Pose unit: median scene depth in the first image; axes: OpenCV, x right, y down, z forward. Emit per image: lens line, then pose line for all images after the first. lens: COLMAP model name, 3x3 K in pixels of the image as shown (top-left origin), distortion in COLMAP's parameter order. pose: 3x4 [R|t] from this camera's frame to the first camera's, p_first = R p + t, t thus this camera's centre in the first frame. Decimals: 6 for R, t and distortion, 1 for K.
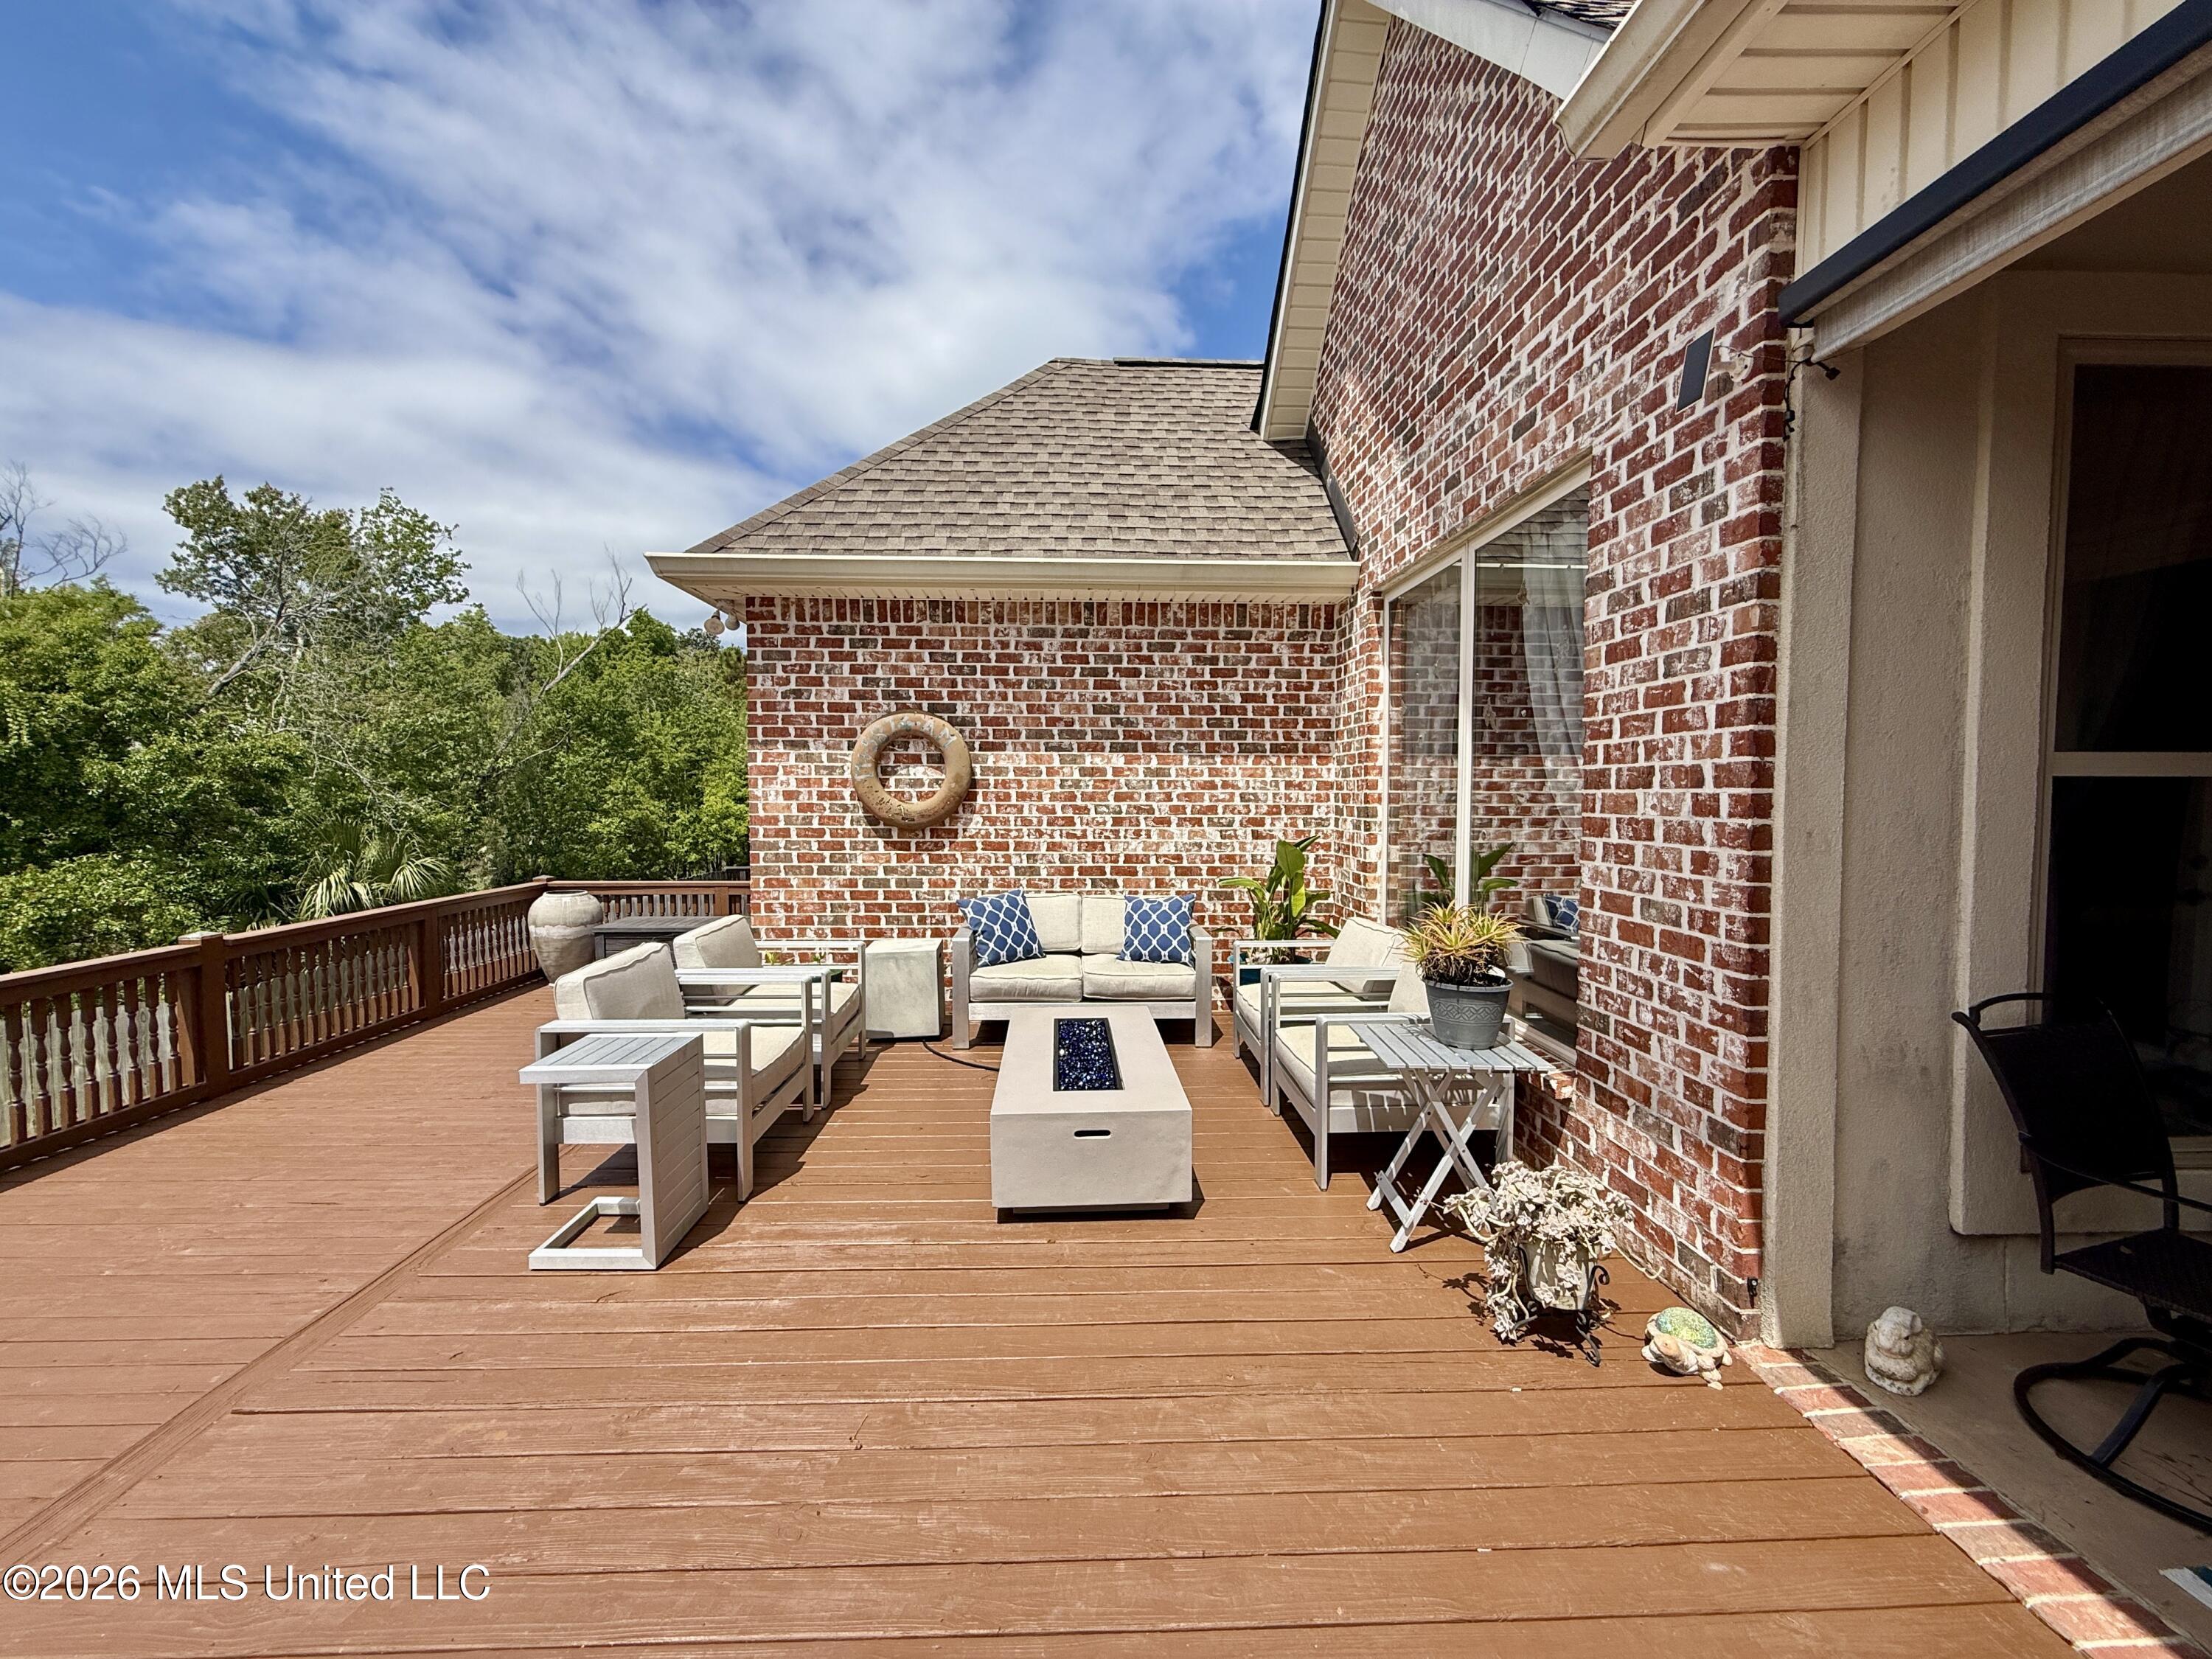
lens RADIAL K [[879.7, 0, 1100.8], [0, 879.7, 831.1], [0, 0, 1]] dist [-0.000807, 0.000146]
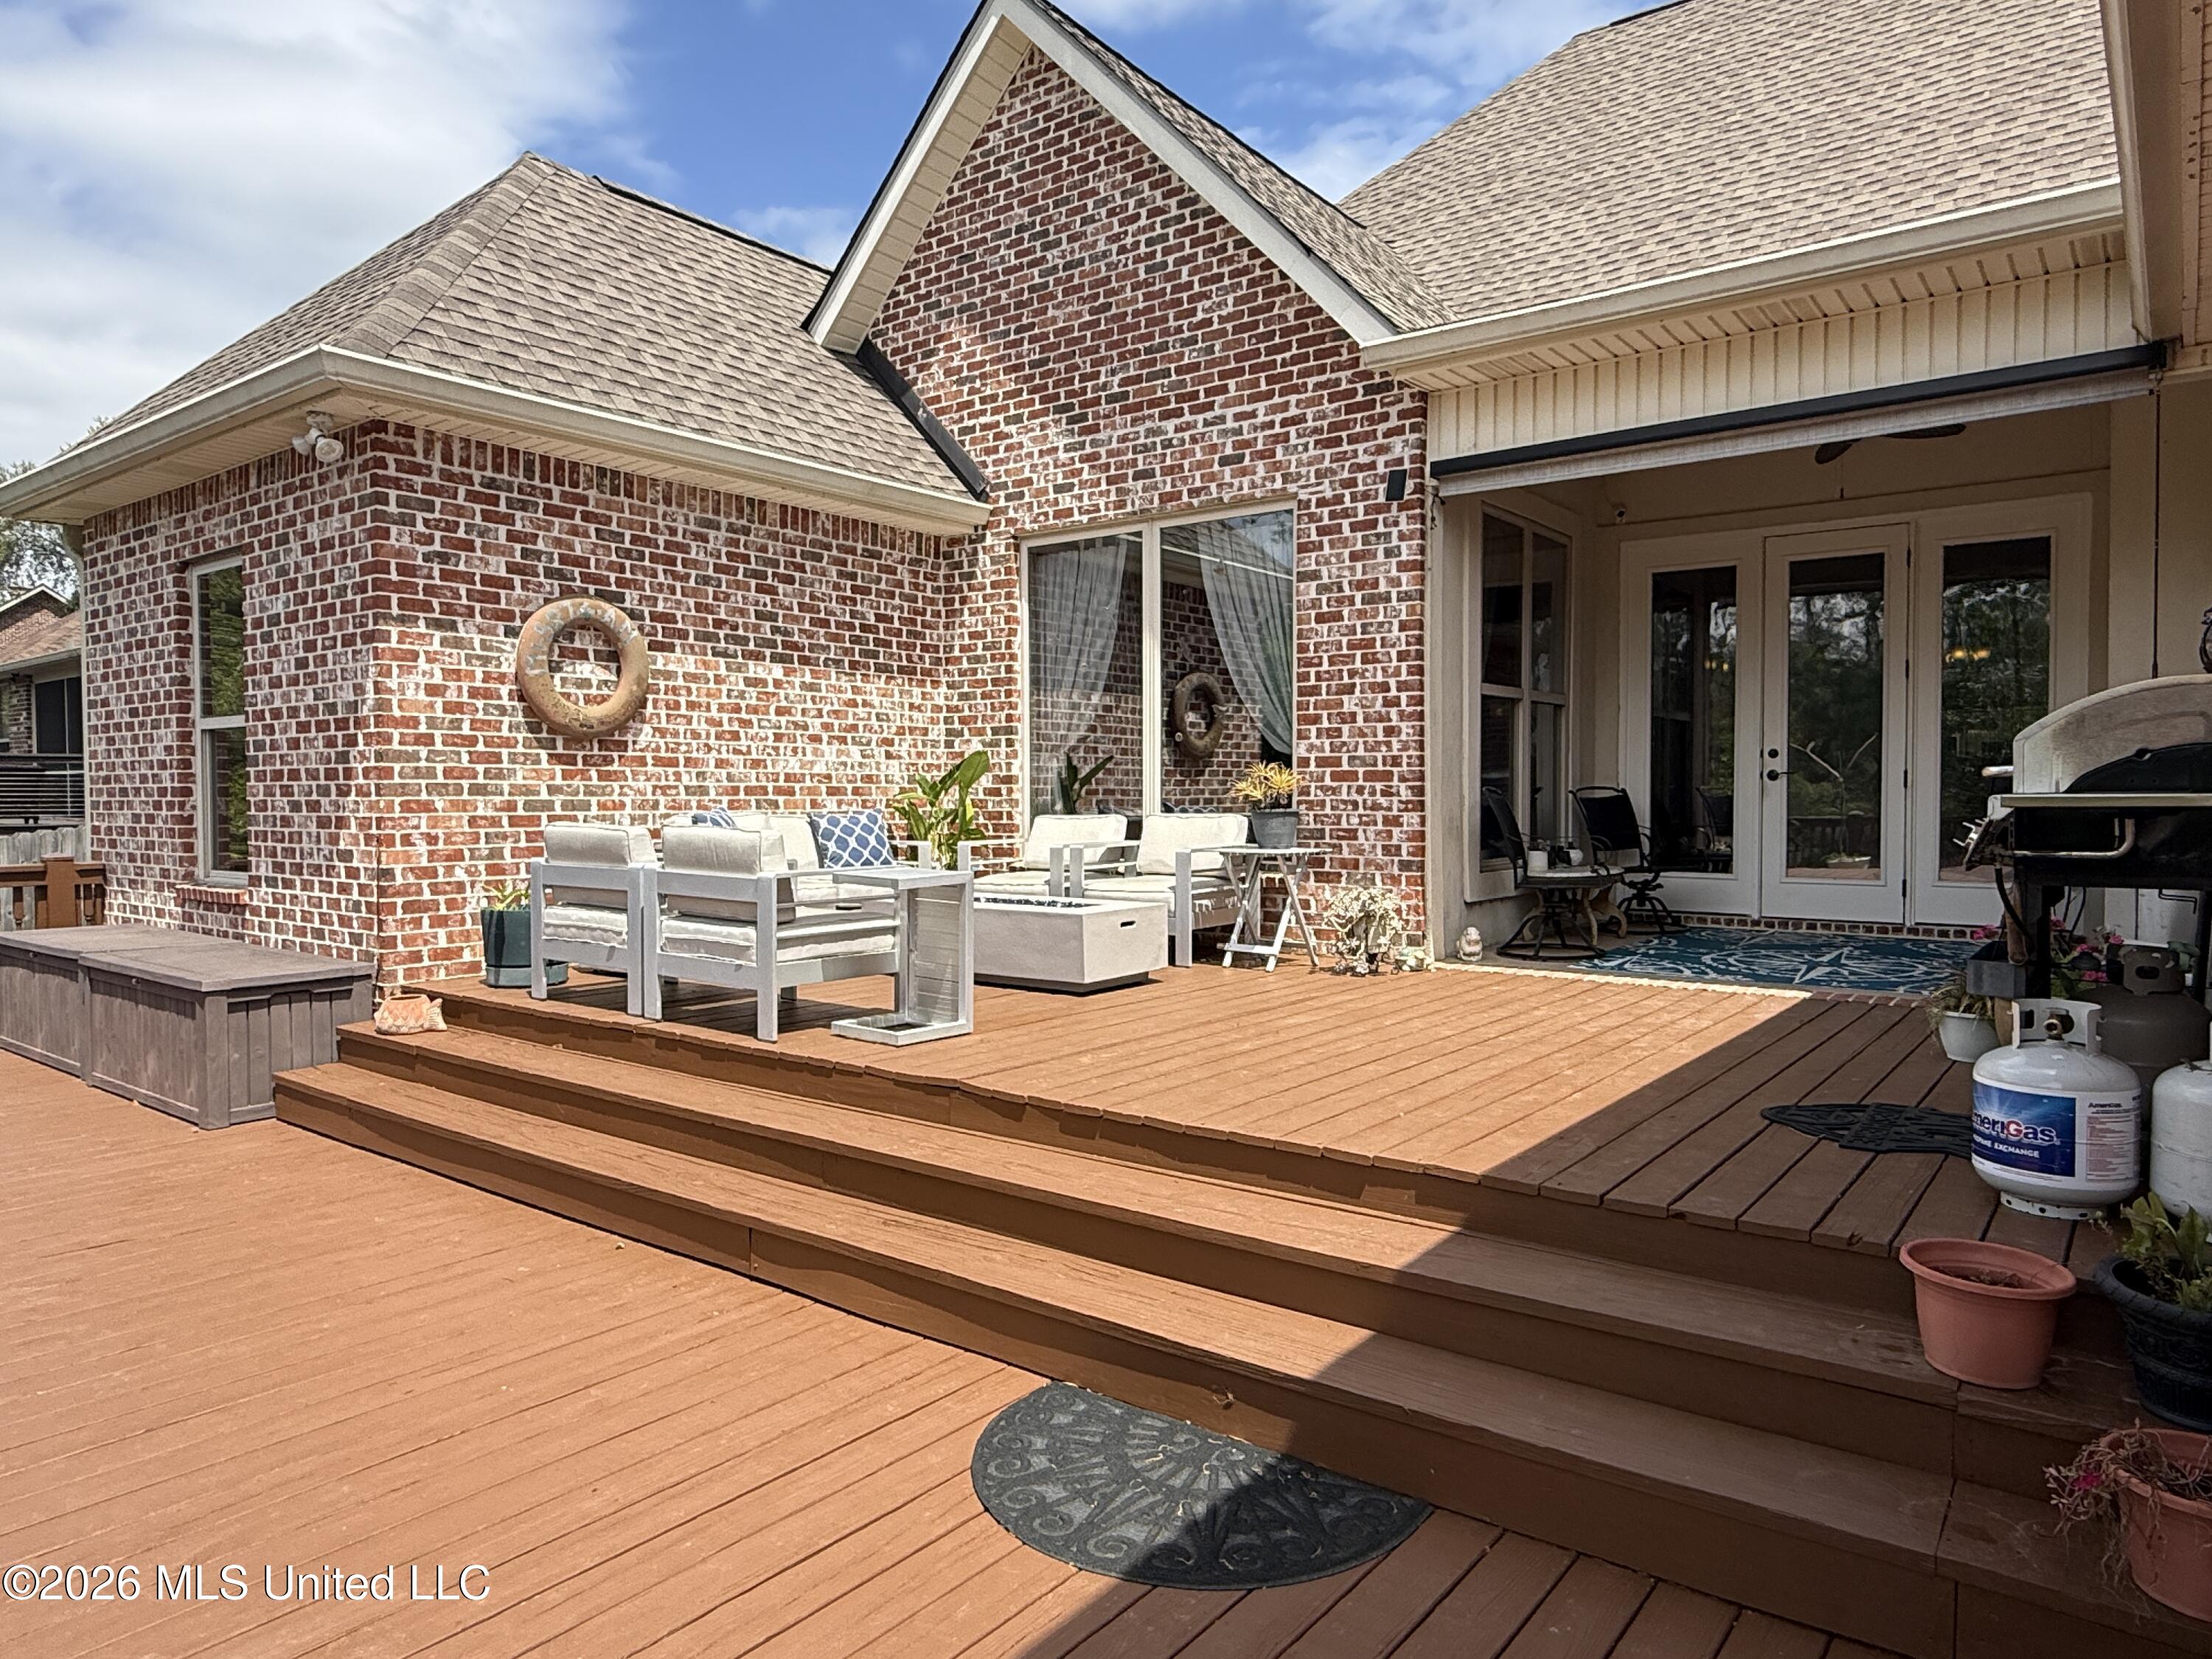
lens RADIAL K [[1394.2, 0, 1112.5], [0, 1394.2, 830.5], [0, 0, 1]] dist [0.000614, -0.001725]
pose [[0.636617, -0.024566, 0.770789, -0.912482], [0.035947, 0.999351, 0.002161, 0.098829], [-0.770342, 0.026332, 0.637087, -0.213517]]
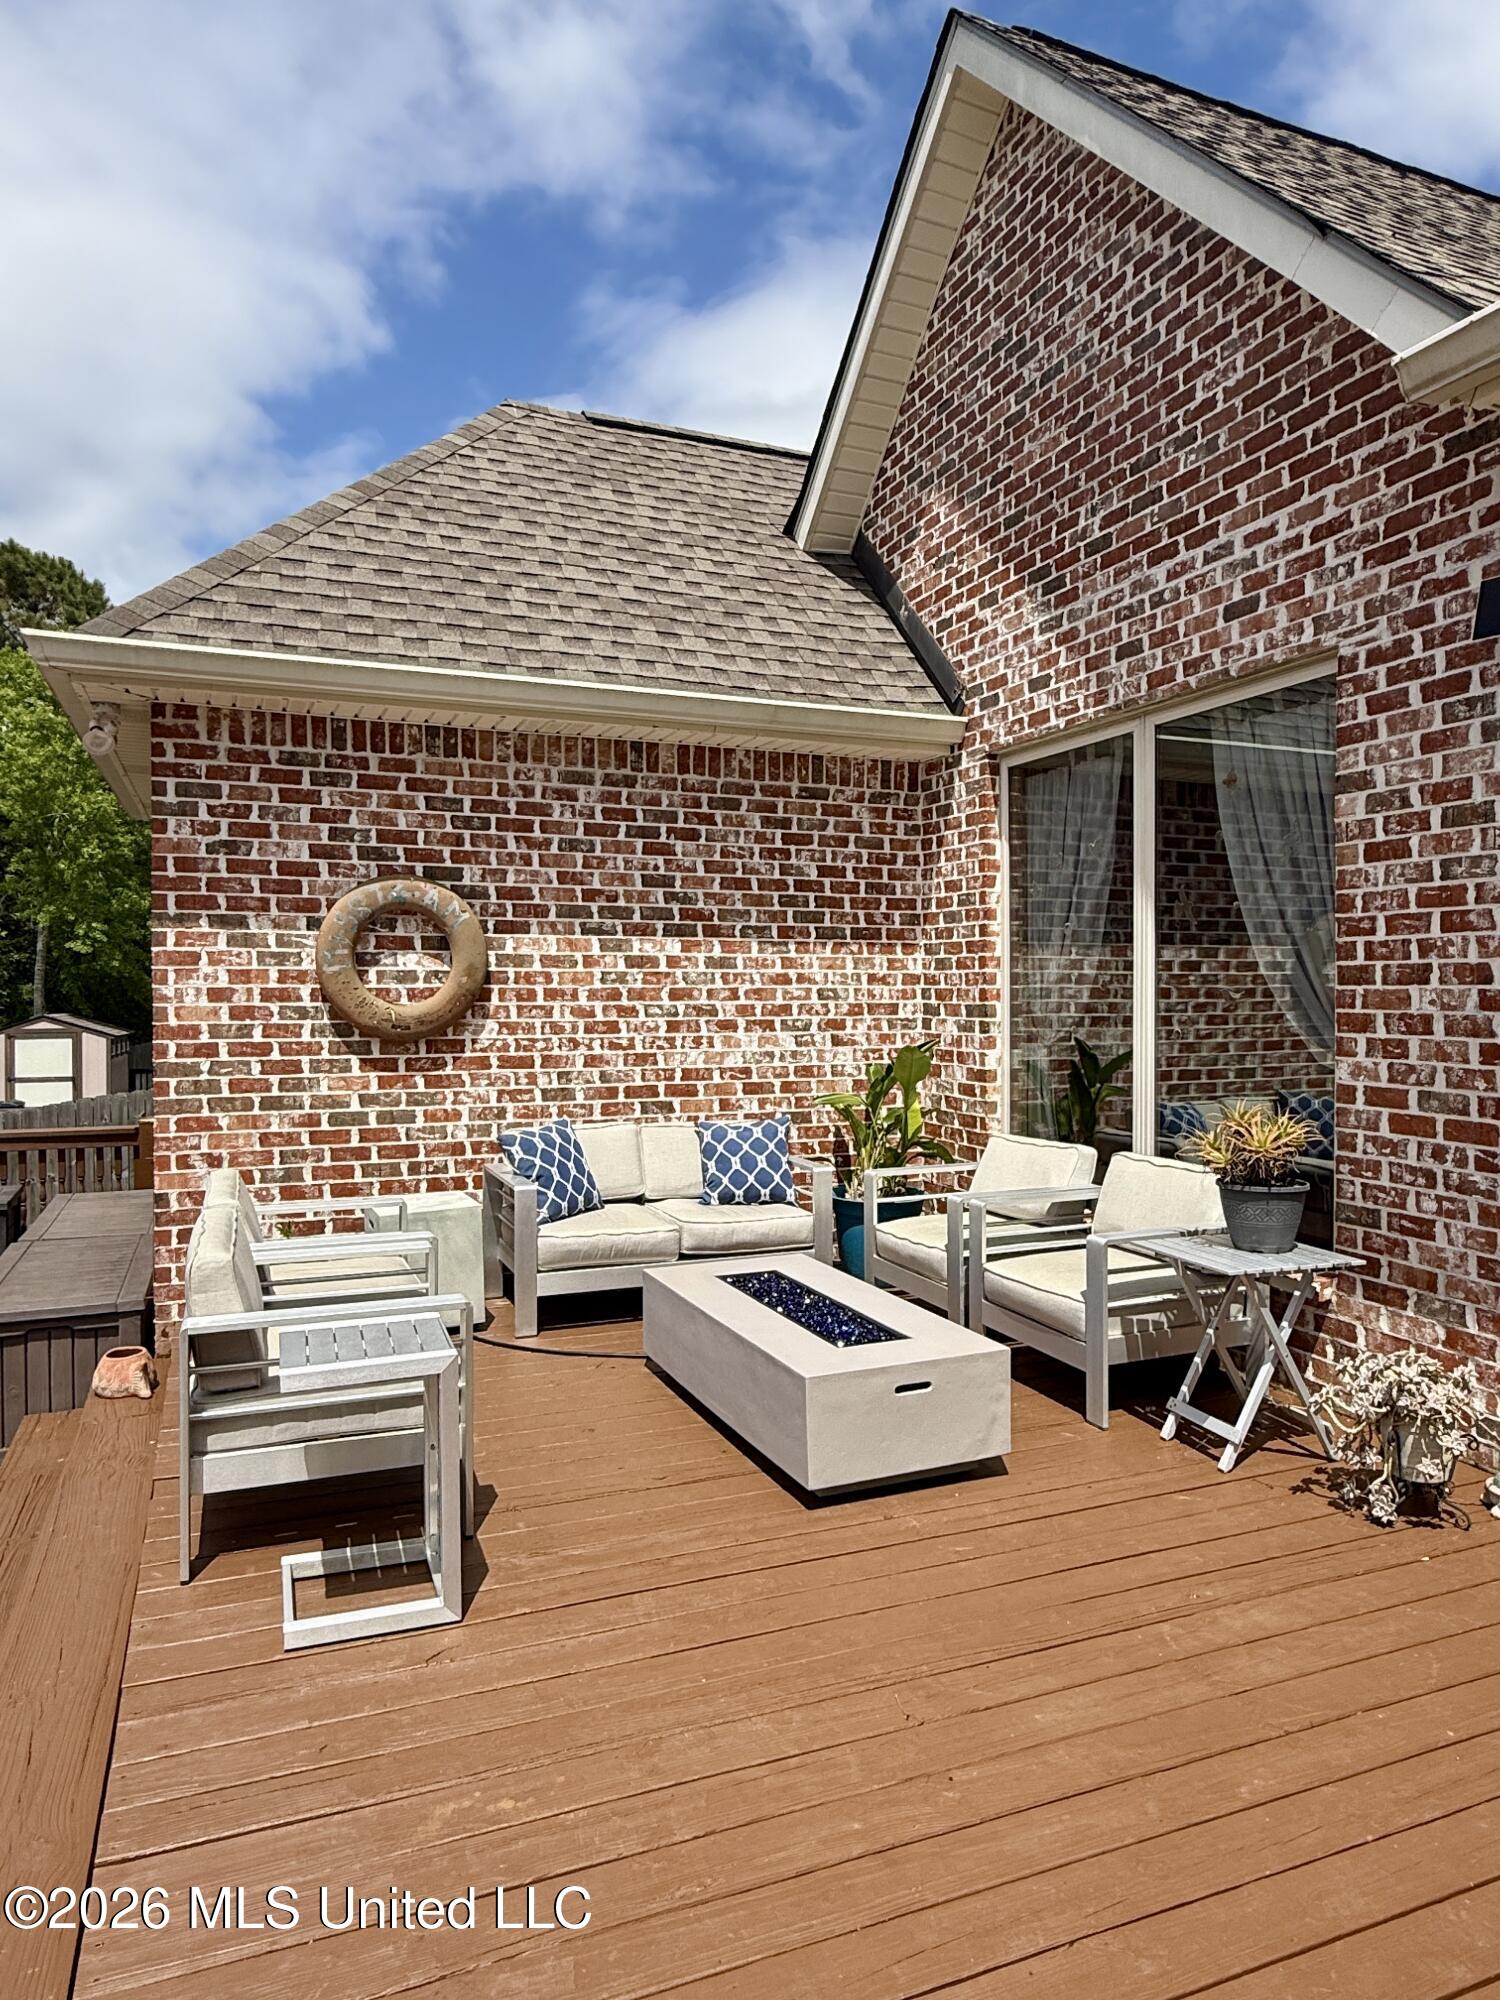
lens RADIAL K [[1260.5, 0, 747.0], [0, 1260.5, 1000.9], [0, 0, 1]] dist [0.000614, -0.001725]
pose [[0.939027, -0.007294, 0.343766, -0.305102], [0.018198, 0.999428, -0.028503, -0.000724], [-0.343361, 0.033021, 0.938623, -0.059141]]
